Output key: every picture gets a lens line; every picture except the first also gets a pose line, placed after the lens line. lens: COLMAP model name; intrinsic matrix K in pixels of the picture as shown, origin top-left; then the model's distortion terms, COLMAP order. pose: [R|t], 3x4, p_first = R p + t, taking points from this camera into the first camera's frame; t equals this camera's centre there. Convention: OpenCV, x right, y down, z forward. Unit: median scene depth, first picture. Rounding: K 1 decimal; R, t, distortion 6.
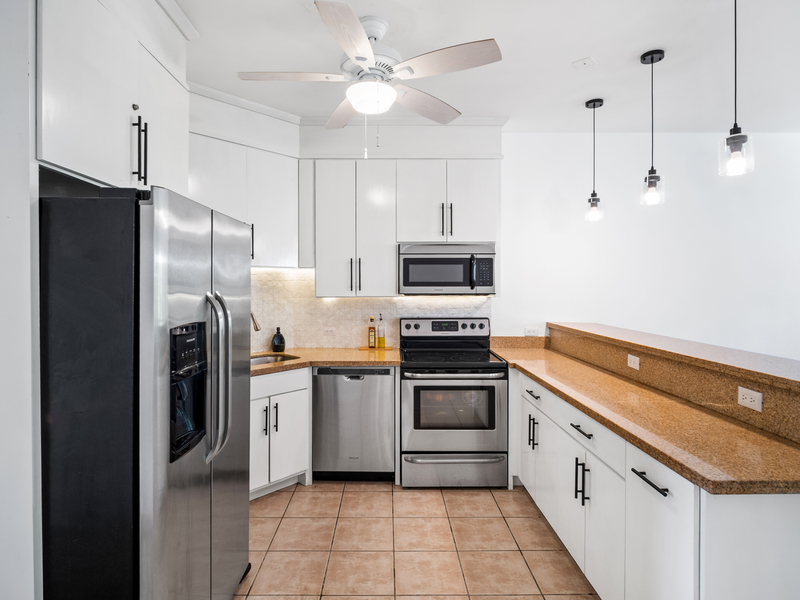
lens RADIAL K [[443.3, 0, 400.1], [0, 443.3, 285.0], [0, 0, 1]] dist [-0.000372, -0.000159]
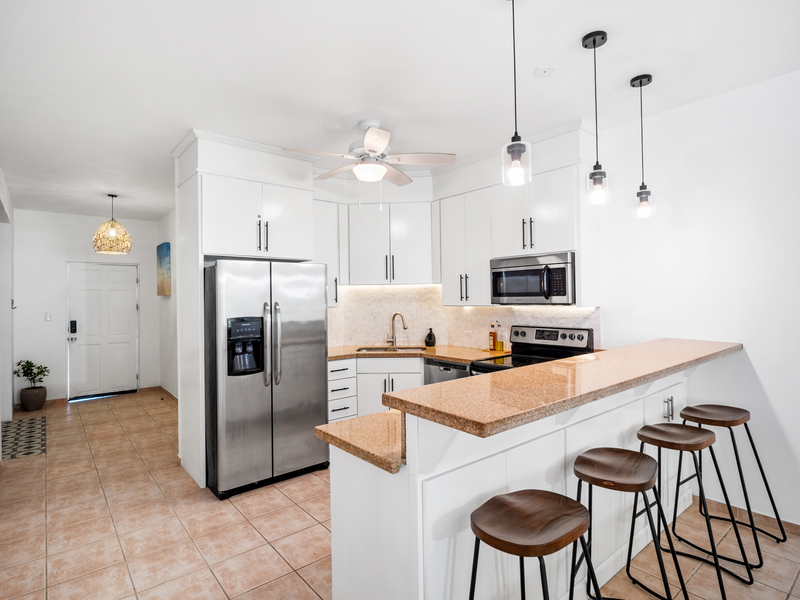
lens RADIAL K [[443.3, 0, 400.1], [0, 443.3, 285.0], [0, 0, 1]] dist [-0.000372, -0.000159]
pose [[0.623978, -0.028121, -0.780935, 0.740498], [0.008481, 0.999537, -0.029216, 0.004212], [0.781395, 0.011607, 0.623928, 0.098503]]
